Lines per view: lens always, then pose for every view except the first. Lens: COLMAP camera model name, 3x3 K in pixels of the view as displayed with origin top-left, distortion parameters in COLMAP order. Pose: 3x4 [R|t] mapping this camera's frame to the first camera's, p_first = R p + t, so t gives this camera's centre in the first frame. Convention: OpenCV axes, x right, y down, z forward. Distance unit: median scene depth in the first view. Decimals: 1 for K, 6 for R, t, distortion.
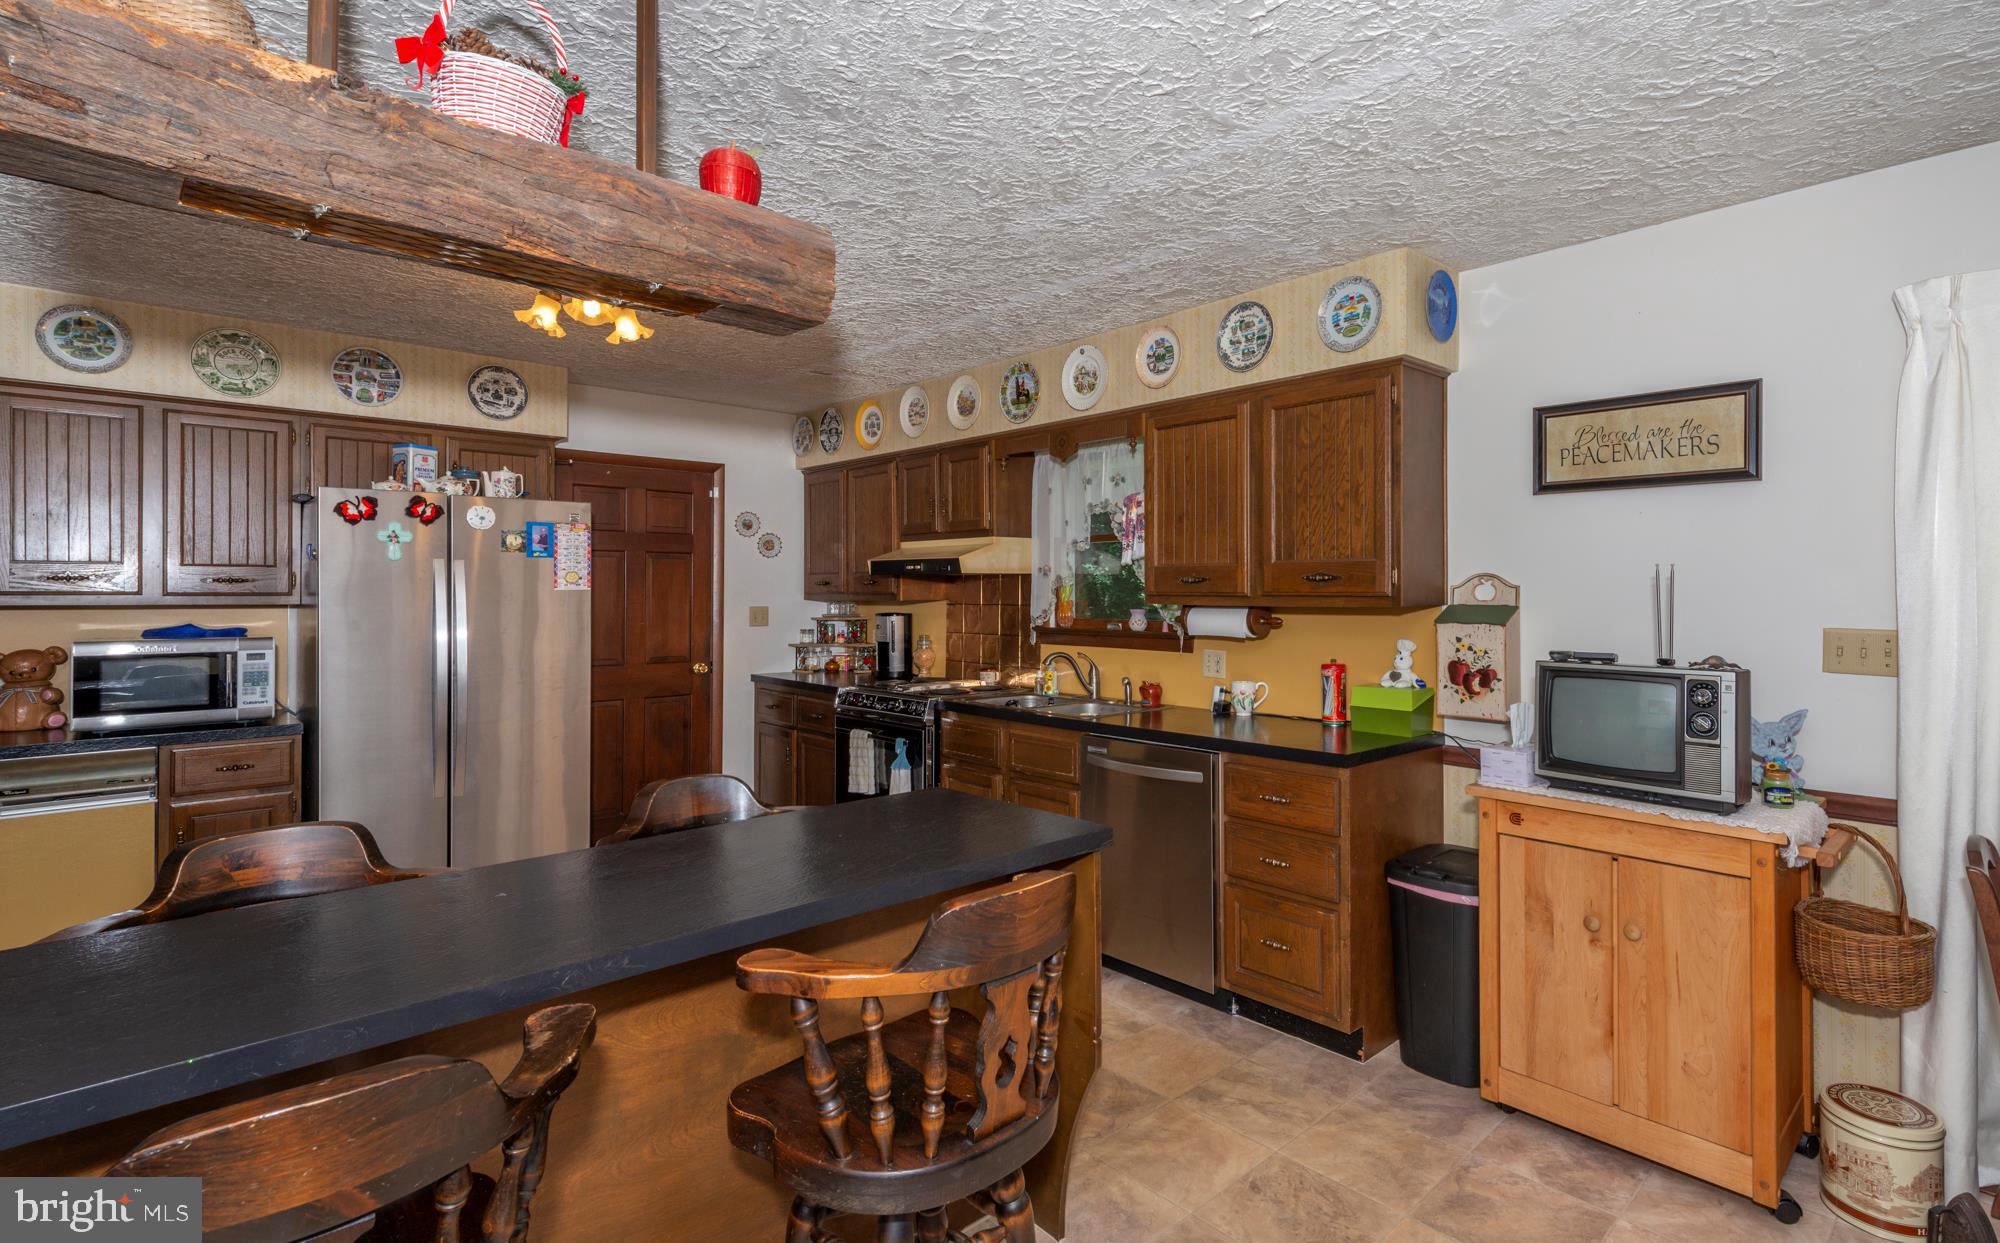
lens RADIAL K [[944.9, 0, 1085.4], [0, 944.9, 586.0], [0, 0, 1]] dist [0.009170, -0.002275]
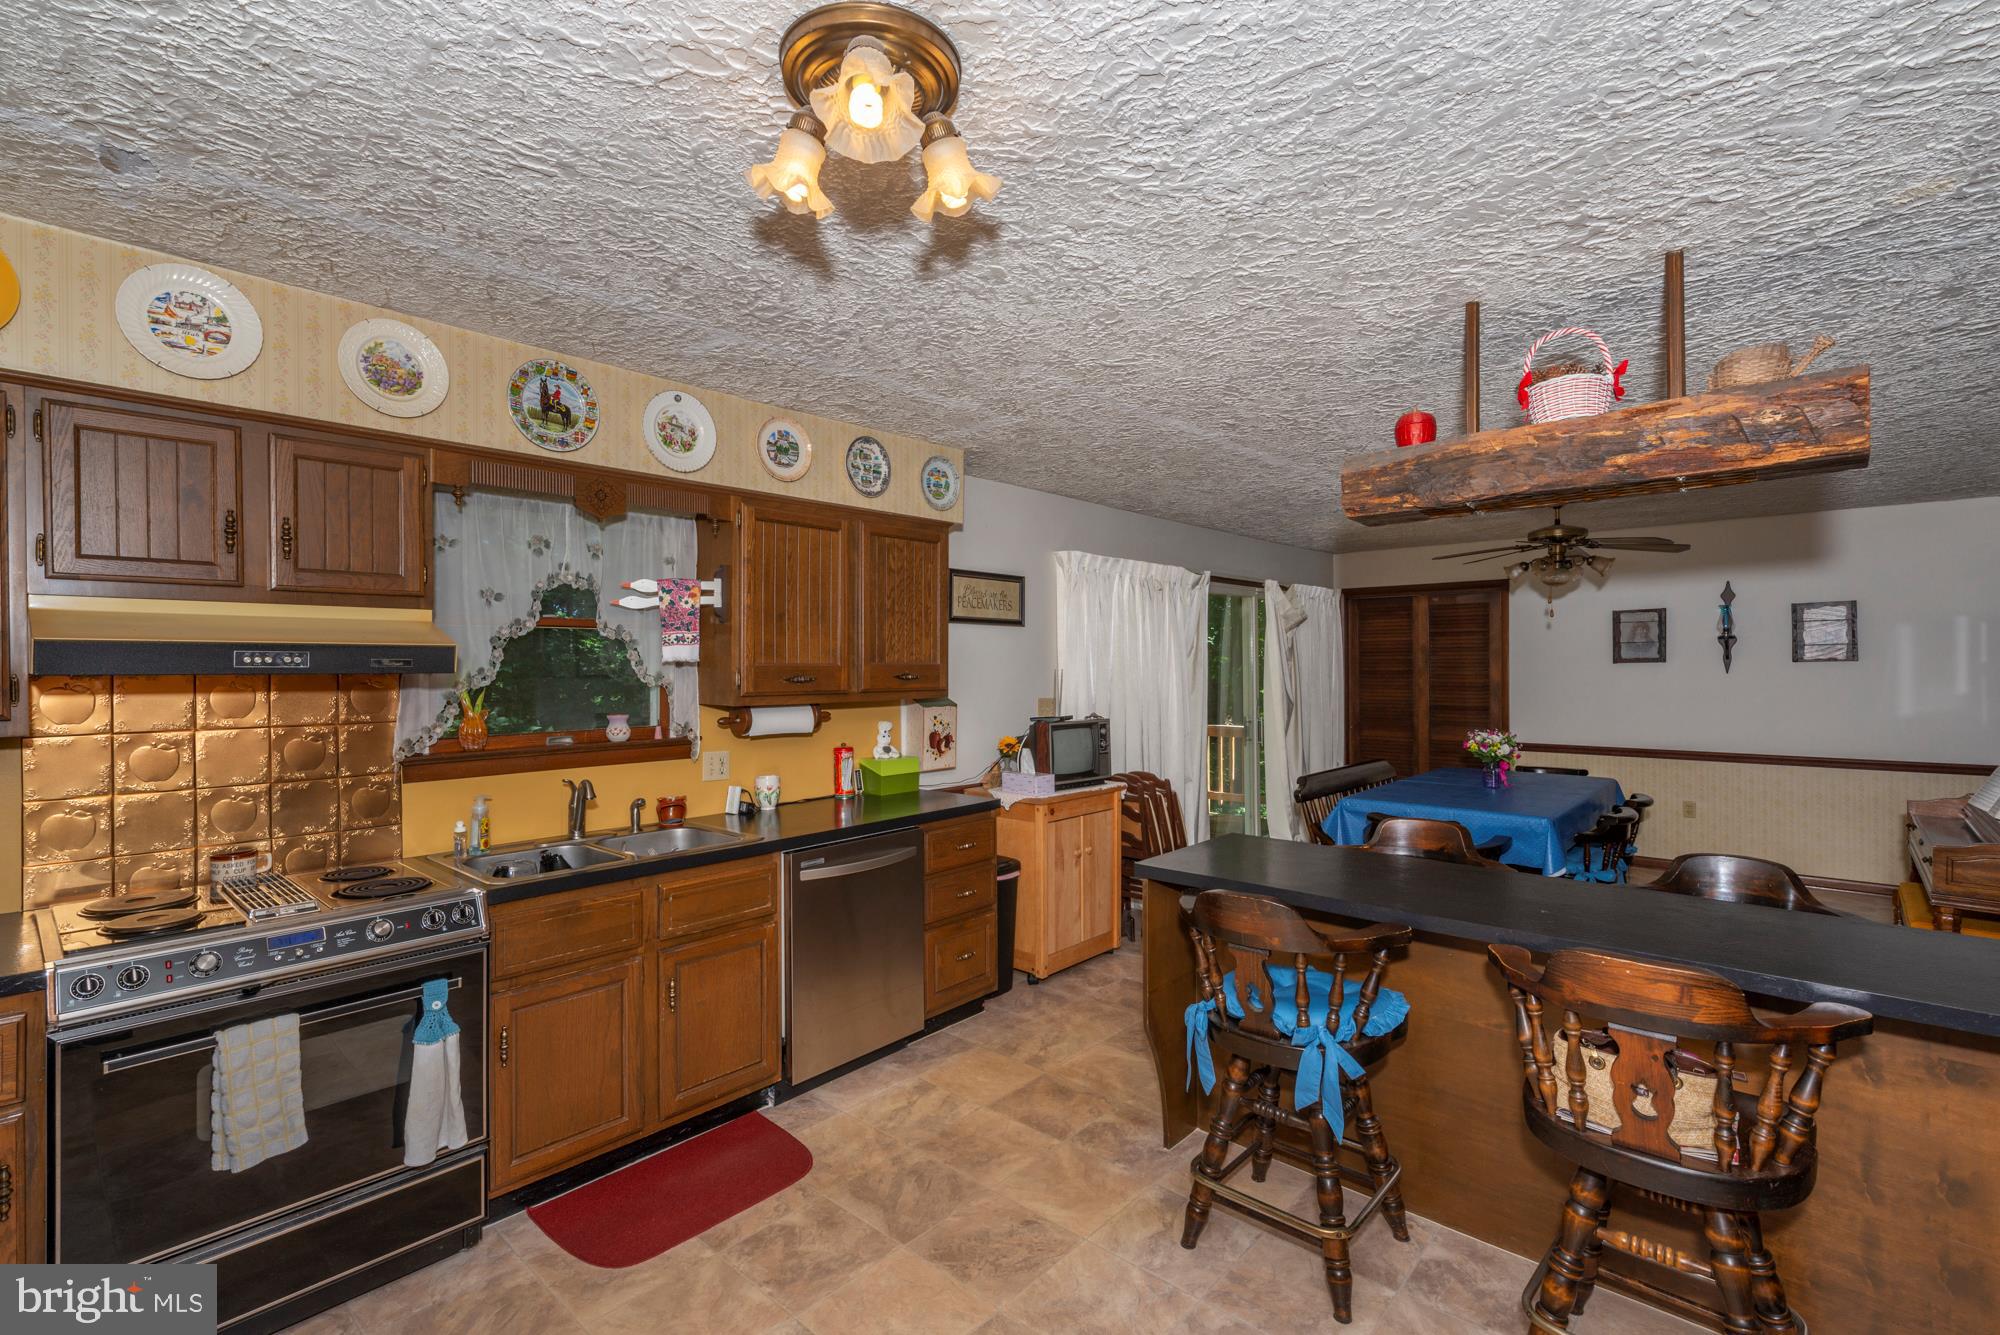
lens RADIAL K [[890.0, 0, 1003.8], [0, 890.0, 663.9], [0, 0, 1]] dist [0.012213, -0.000262]
pose [[-0.057635, -0.002262, 0.998335, -0.861307], [-0.004624, 0.999987, 0.001999, -0.026042], [-0.998327, -0.004501, -0.057645, 0.842241]]
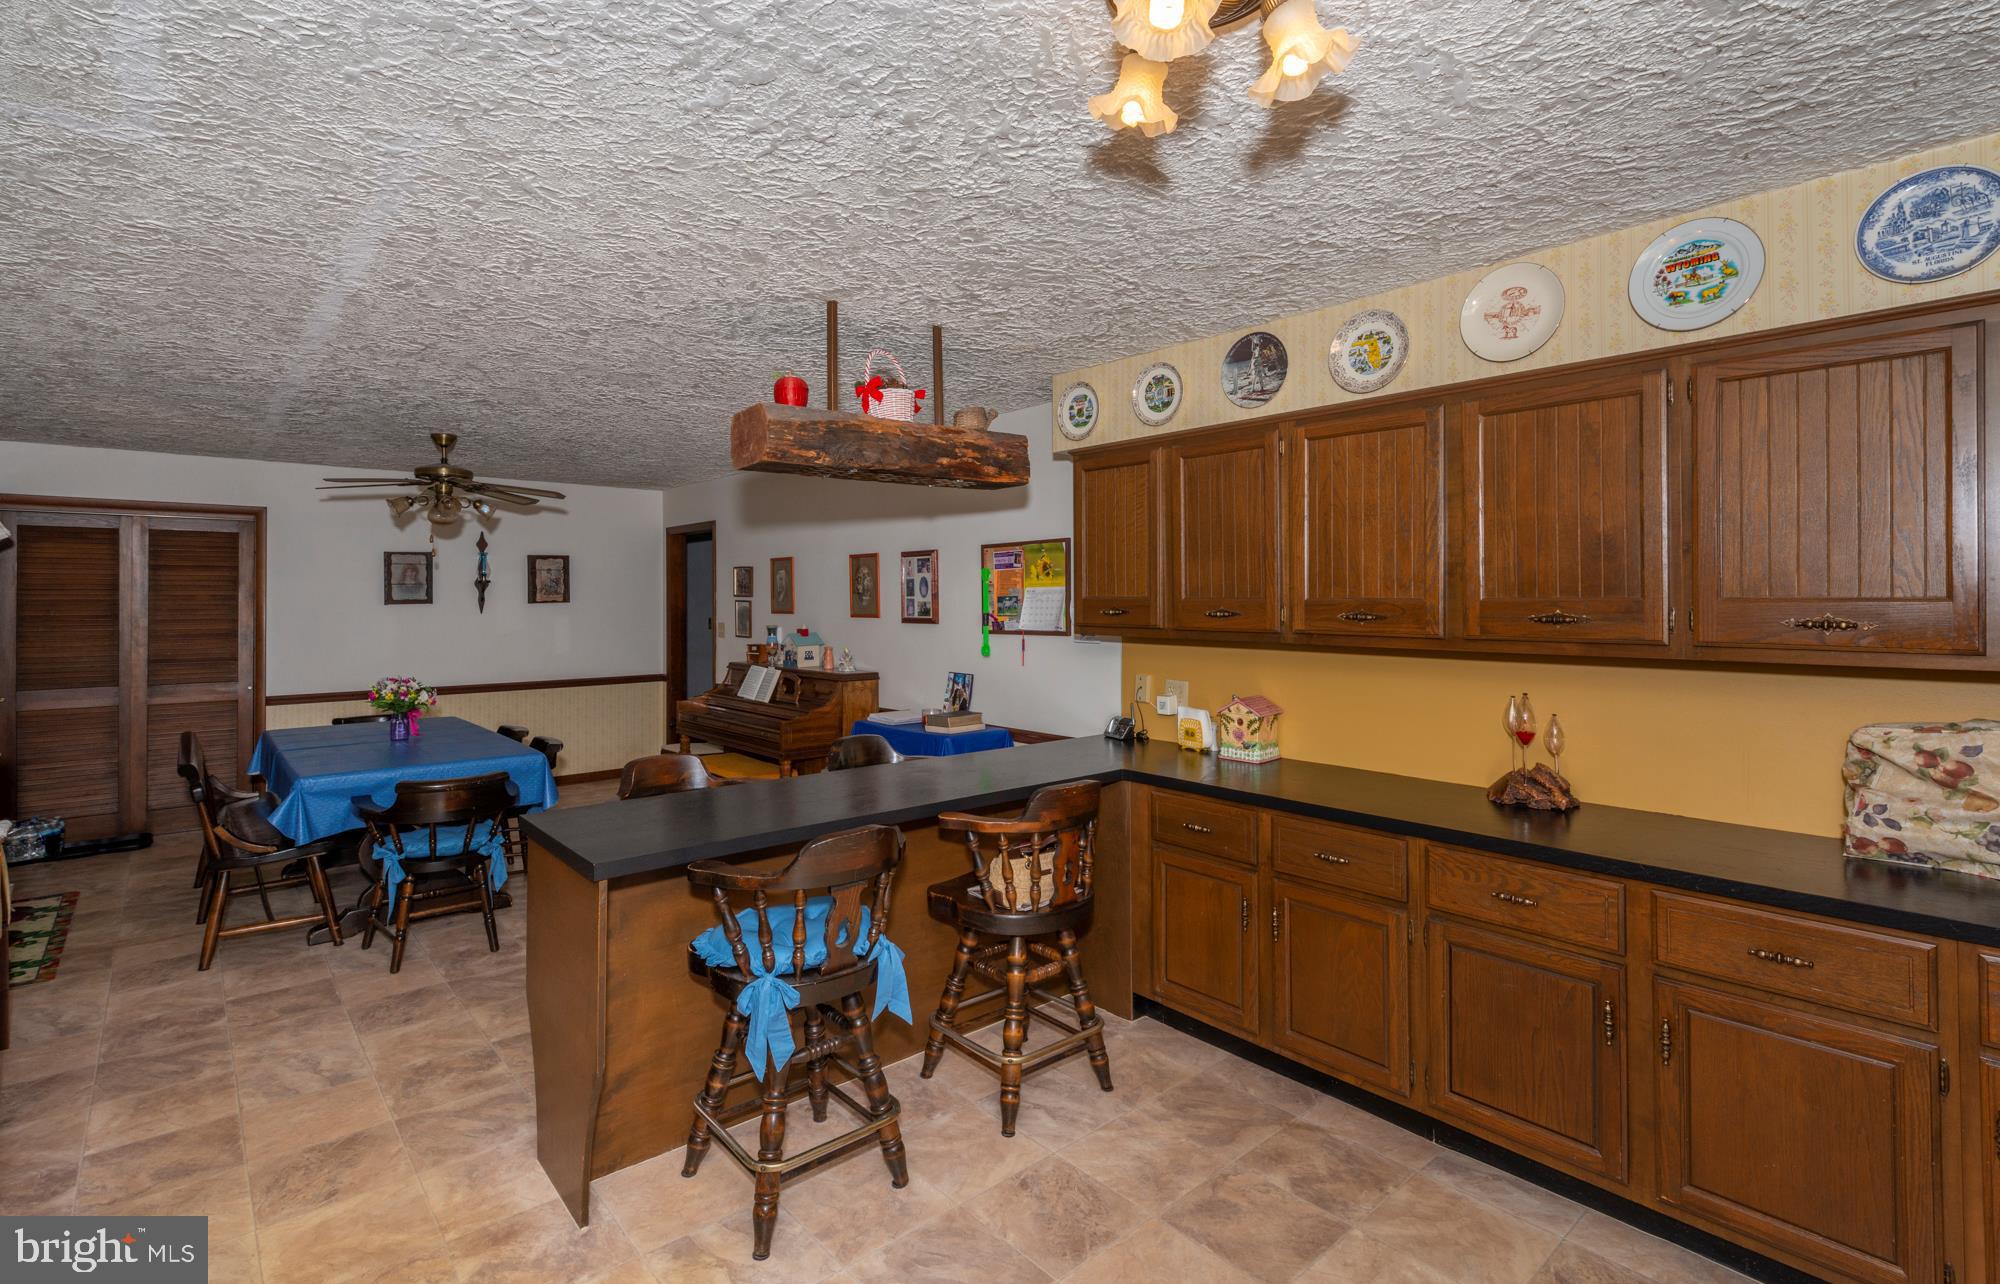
lens RADIAL K [[932.6, 0, 952.5], [0, 932.6, 595.3], [0, 0, 1]] dist [0.011126, 0.000616]
pose [[-0.996365, 0.001891, 0.085170, -0.395241], [0.000588, 0.999883, -0.015316, -0.018663], [-0.085189, -0.015211, -0.996249, 1.283755]]
